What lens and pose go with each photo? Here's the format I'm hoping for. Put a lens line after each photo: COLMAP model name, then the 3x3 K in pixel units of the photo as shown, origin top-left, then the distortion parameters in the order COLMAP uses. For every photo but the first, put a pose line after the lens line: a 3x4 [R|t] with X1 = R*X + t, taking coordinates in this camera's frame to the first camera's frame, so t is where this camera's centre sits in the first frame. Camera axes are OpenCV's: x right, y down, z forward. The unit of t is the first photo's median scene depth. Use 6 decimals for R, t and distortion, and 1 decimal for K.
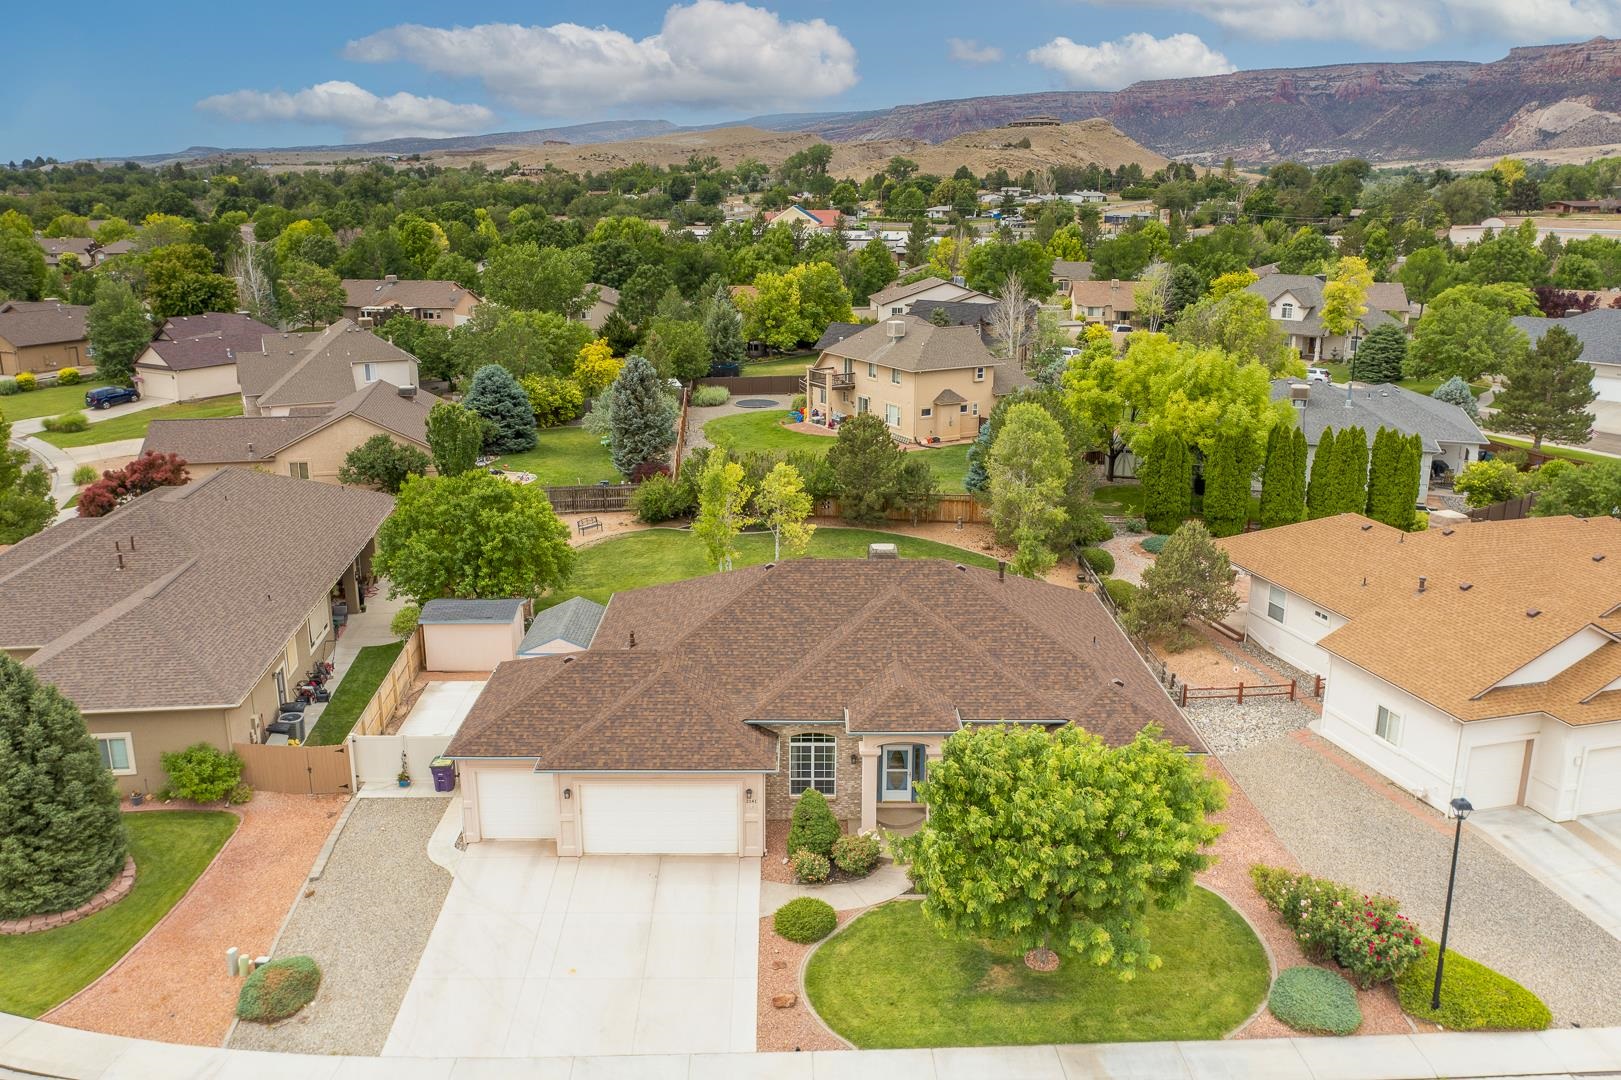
lens RADIAL K [[1281.4, 0, 807.5], [0, 1281.4, 536.3], [0, 0, 1]] dist [-0.013114, 0.006956]
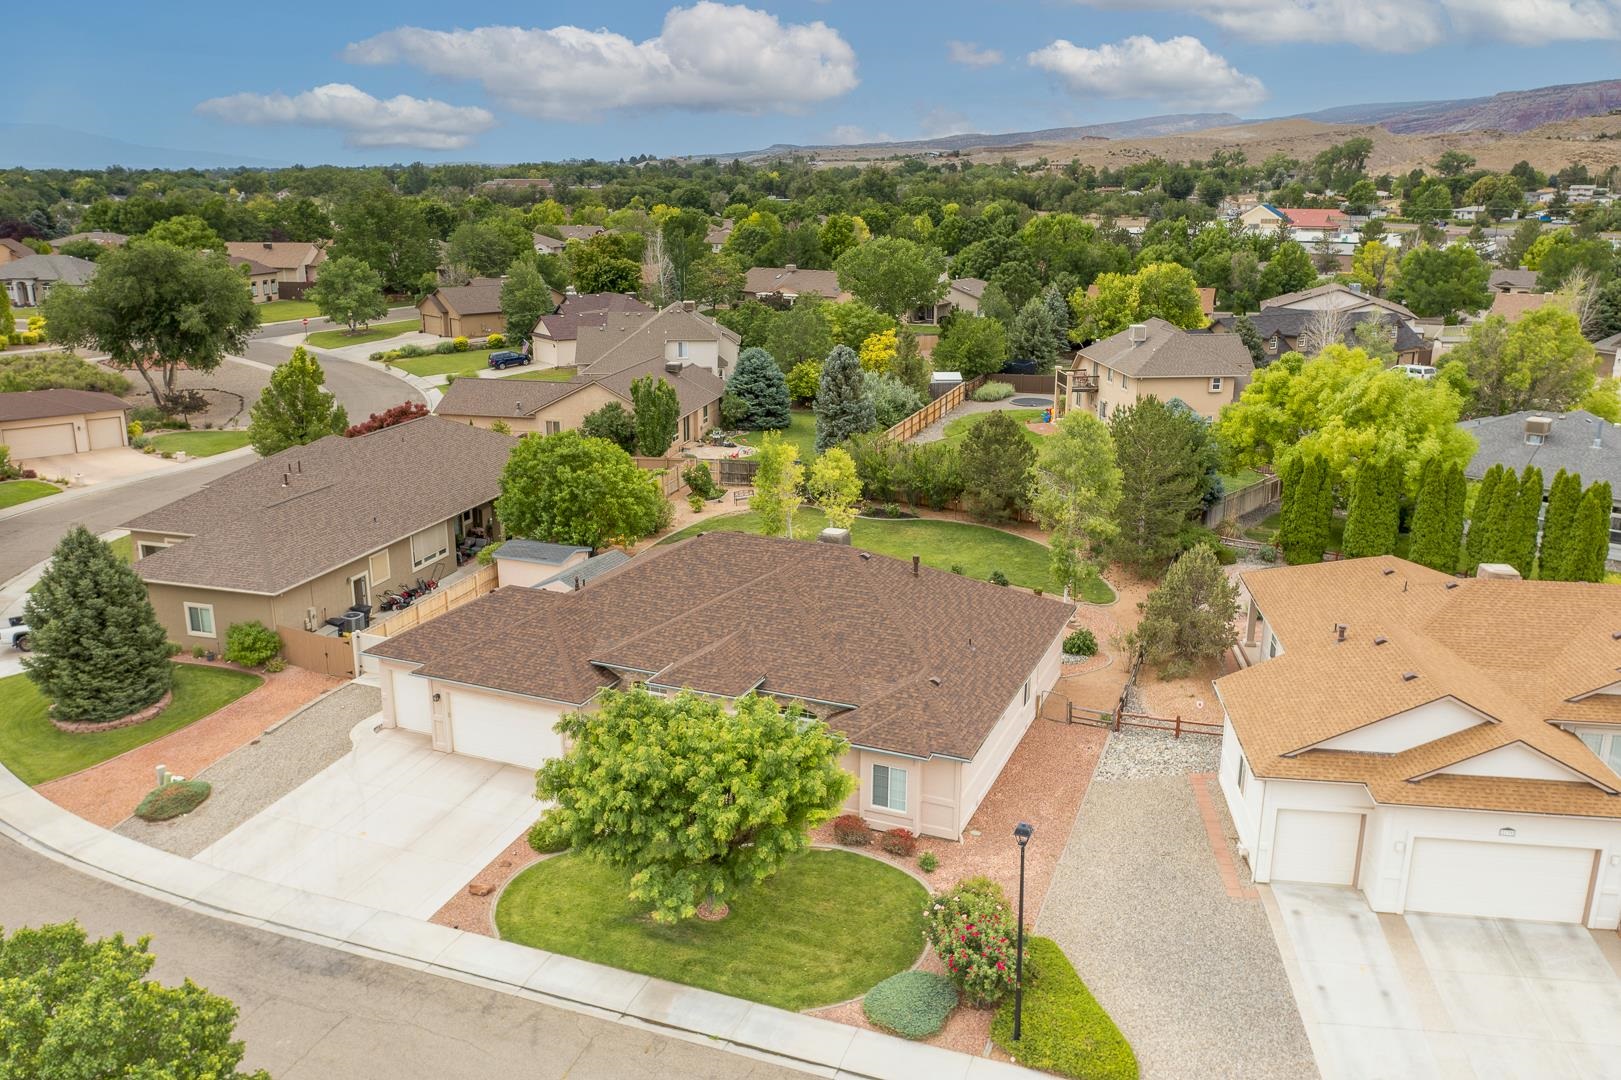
lens RADIAL K [[1284.1, 0, 807.2], [0, 1284.1, 533.3], [0, 0, 1]] dist [-0.010623, 0.006806]
pose [[0.917169, 0.107123, -0.383831, 0.316113], [-0.106891, 0.994027, 0.022006, -0.007805], [0.383896, 0.020845, 0.923141, 0.015246]]
